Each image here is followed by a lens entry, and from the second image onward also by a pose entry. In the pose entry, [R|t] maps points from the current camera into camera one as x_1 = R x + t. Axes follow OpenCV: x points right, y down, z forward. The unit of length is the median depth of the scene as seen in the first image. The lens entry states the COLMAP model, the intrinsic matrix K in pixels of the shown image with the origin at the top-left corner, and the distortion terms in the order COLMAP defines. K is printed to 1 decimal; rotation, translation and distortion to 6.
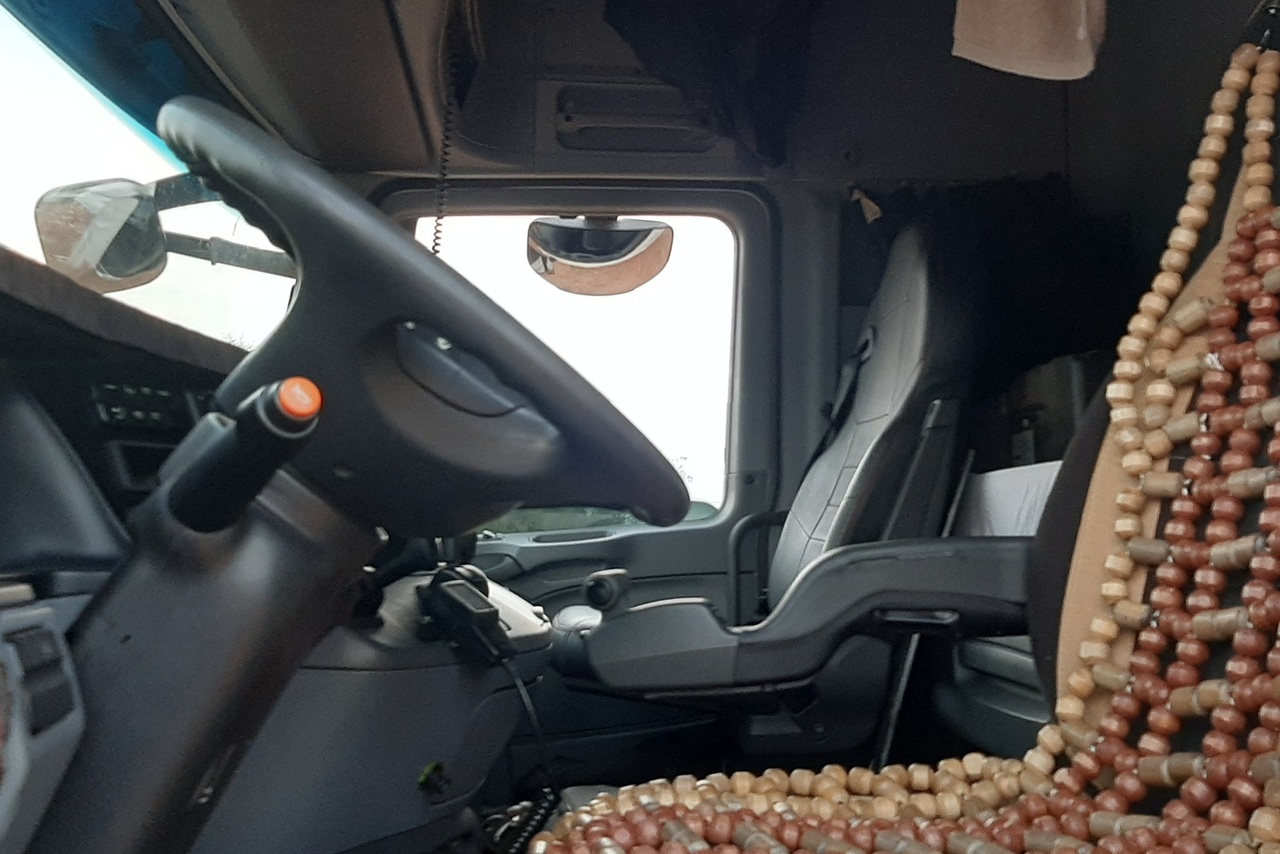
lens RADIAL K [[1194.4, 0, 615.4], [0, 1194.4, 423.4], [0, 0, 1]] dist [0.127798, -0.287227]
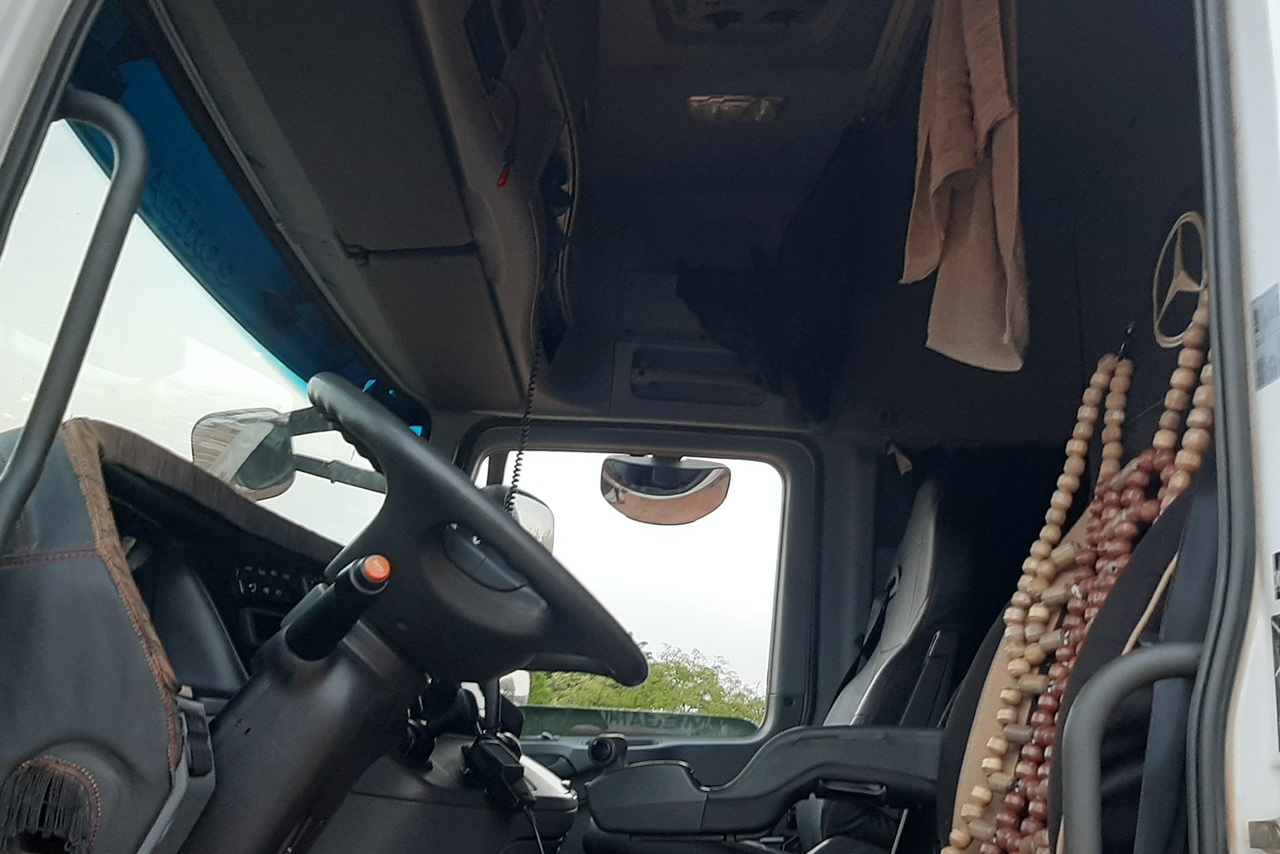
lens RADIAL K [[1191.6, 0, 639.9], [0, 1191.6, 401.1], [0, 0, 1]] dist [-0.083276, -0.006507]
pose [[0.996705, 0.043403, -0.068521, 0.097009], [-0.057026, 0.975723, -0.211453, 0.041347], [0.057680, 0.214664, 0.974983, -0.291648]]
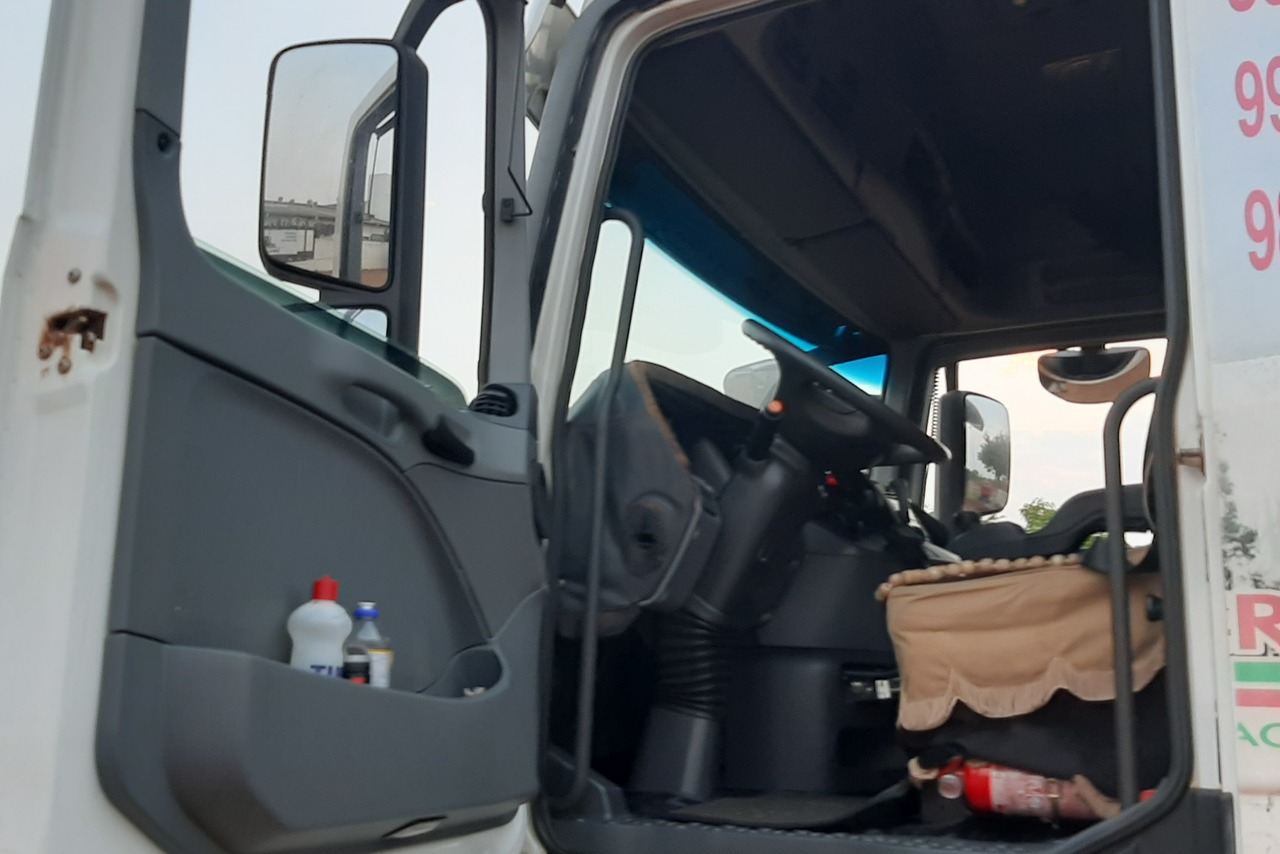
lens RADIAL K [[1257.7, 0, 637.8], [0, 1257.7, 384.4], [0, 0, 1]] dist [0.116253, -0.265278]
pose [[0.854753, -0.101950, -0.508924, 0.723342], [0.009555, 0.983444, -0.180959, 0.332692], [0.518947, 0.149813, 0.841576, -1.273413]]
